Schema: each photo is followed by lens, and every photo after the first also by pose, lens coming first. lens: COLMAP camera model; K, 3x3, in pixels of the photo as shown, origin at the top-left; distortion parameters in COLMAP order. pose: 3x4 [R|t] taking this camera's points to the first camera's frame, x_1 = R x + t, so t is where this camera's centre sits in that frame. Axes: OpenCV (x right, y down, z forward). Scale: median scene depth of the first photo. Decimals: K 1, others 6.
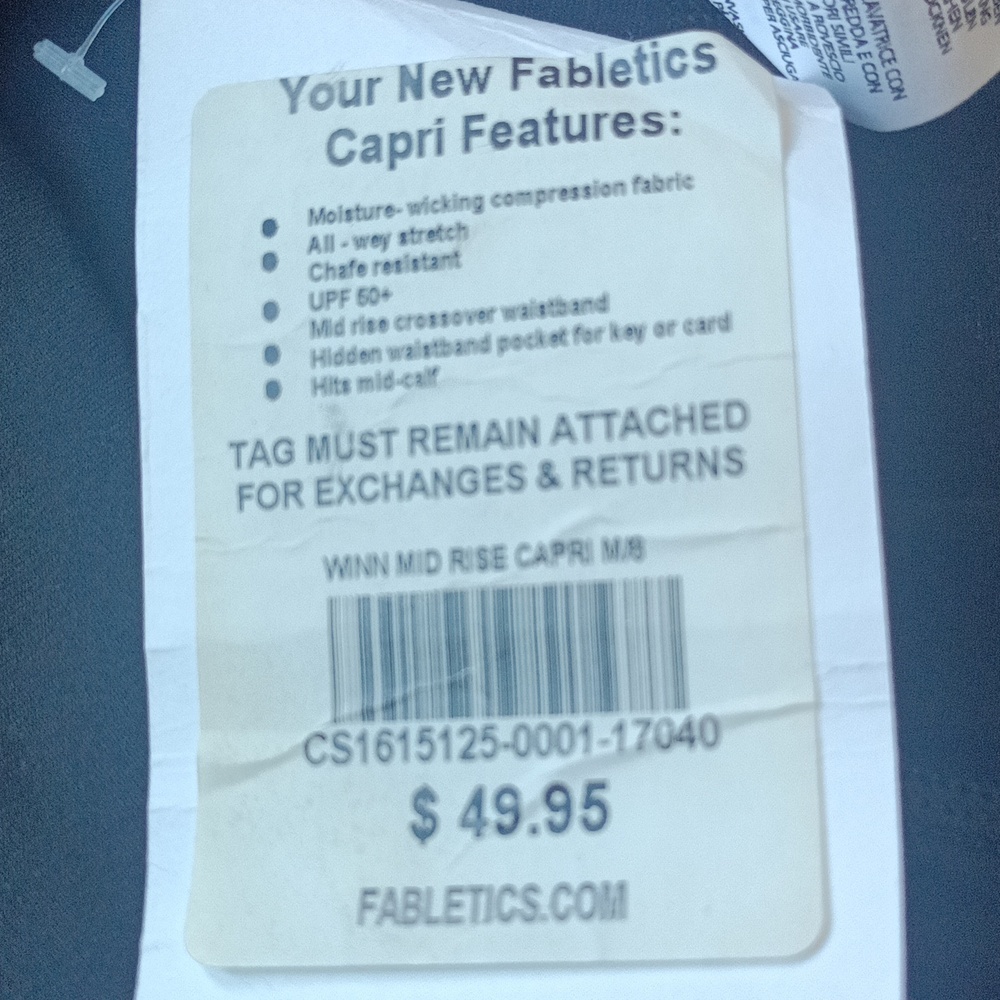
lens RADIAL K [[1540.6, 0, 500.0], [0, 1540.6, 500.0], [0, 0, 1]] dist [0.101259, -0.586382]
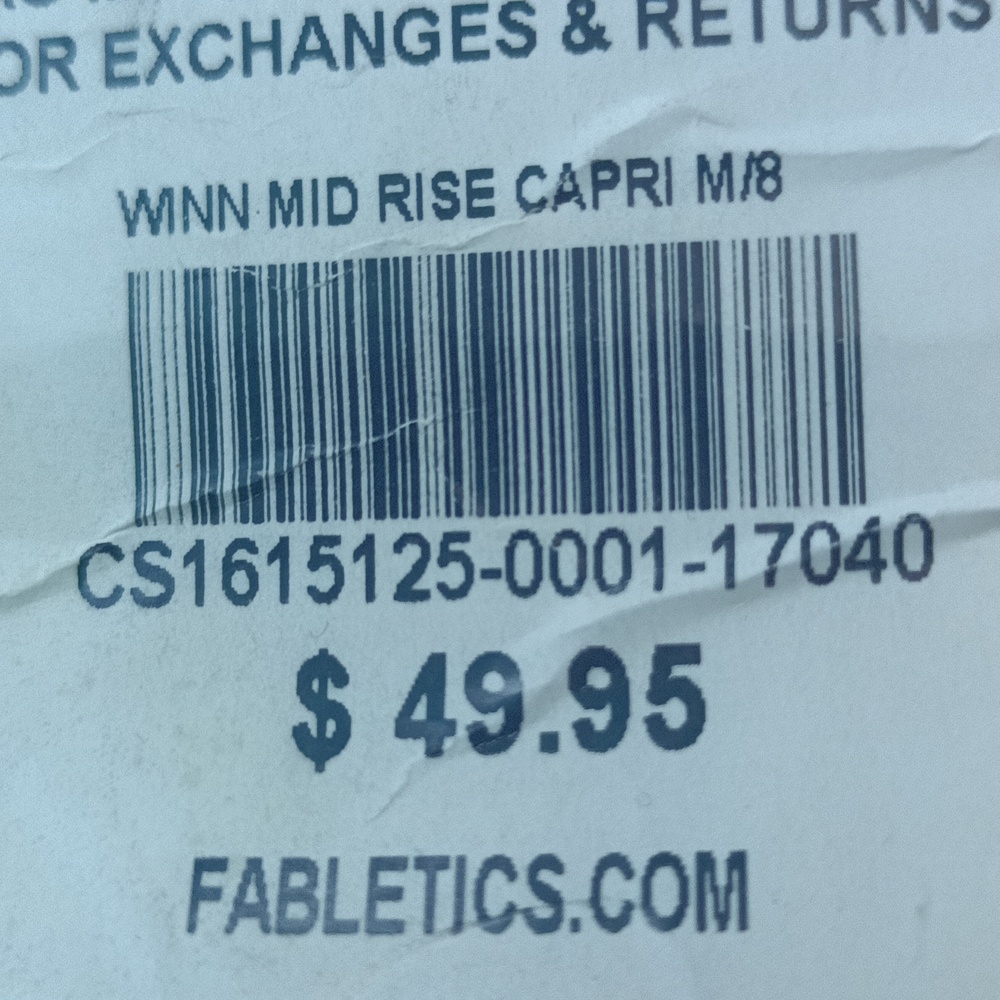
lens RADIAL K [[1671.8, 0, 500.0], [0, 1671.8, 500.0], [0, 0, 1]] dist [0.058994, -0.768863]
pose [[0.995832, 0.013621, 0.090184, -0.040316], [-0.023182, 0.994114, 0.105832, 0.077058], [-0.088211, -0.107482, 0.990286, 0.459234]]
